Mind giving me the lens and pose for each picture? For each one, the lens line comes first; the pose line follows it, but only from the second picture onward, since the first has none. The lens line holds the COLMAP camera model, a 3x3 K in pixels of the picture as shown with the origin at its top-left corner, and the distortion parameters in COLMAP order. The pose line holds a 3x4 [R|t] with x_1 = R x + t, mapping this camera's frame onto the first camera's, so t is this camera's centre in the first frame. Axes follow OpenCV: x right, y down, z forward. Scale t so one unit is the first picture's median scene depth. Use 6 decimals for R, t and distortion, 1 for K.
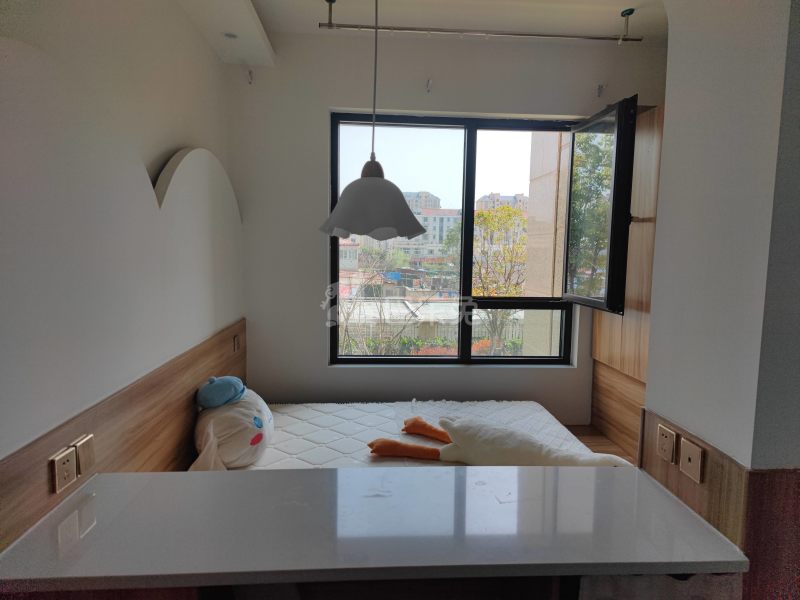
lens RADIAL K [[533.8, 0, 397.7], [0, 533.8, 295.8], [0, 0, 1]] dist [0.049026, -0.048726]
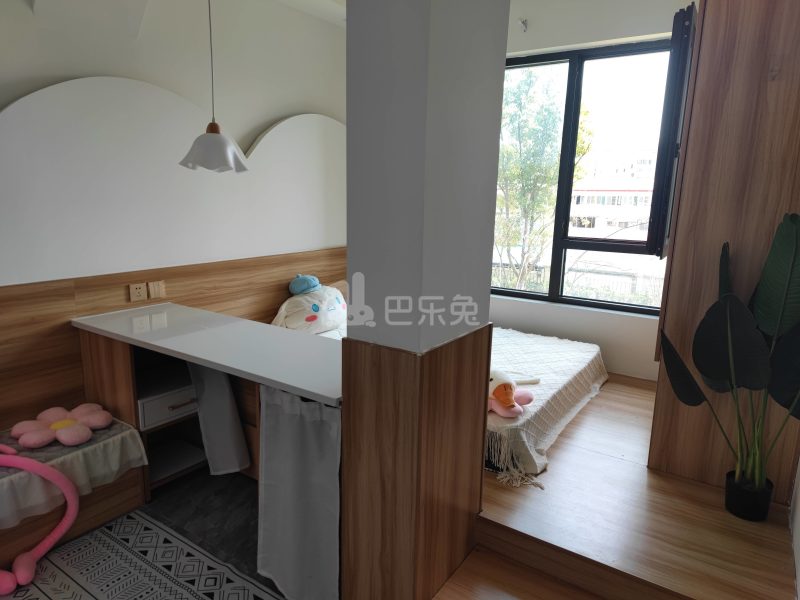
lens RADIAL K [[533.8, 0, 395.6], [0, 533.8, 305.5], [0, 0, 1]] dist [0.049026, -0.048726]
pose [[0.789696, 0.132064, -0.599116, 0.670287], [-0.064112, 0.988974, 0.133494, 0.021183], [0.610139, -0.067010, 0.789455, 0.000074]]
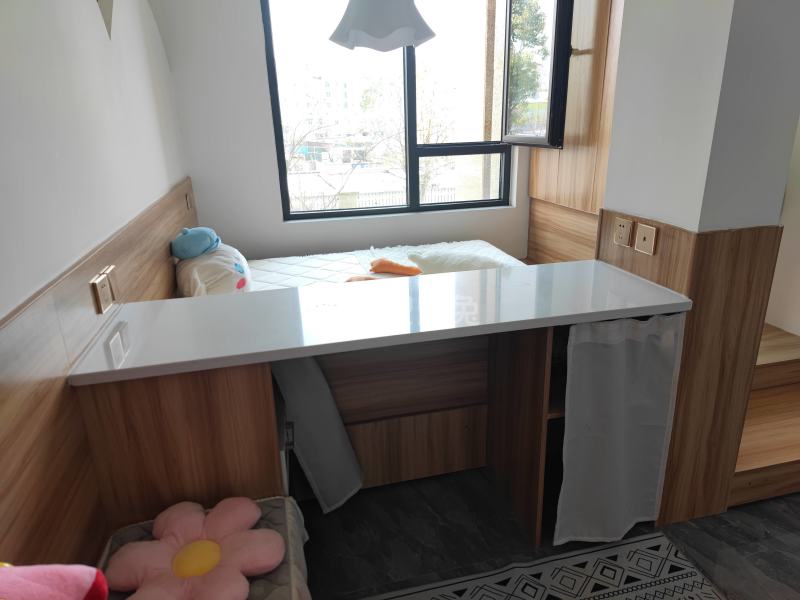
lens RADIAL K [[533.8, 0, 402.6], [0, 533.8, 310.9], [0, 0, 1]] dist [0.049026, -0.048726]
pose [[0.982600, -0.100066, 0.156471, -0.105705], [0.057392, 0.964811, 0.256603, 0.059127], [-0.176642, -0.243158, 0.953767, -0.055413]]
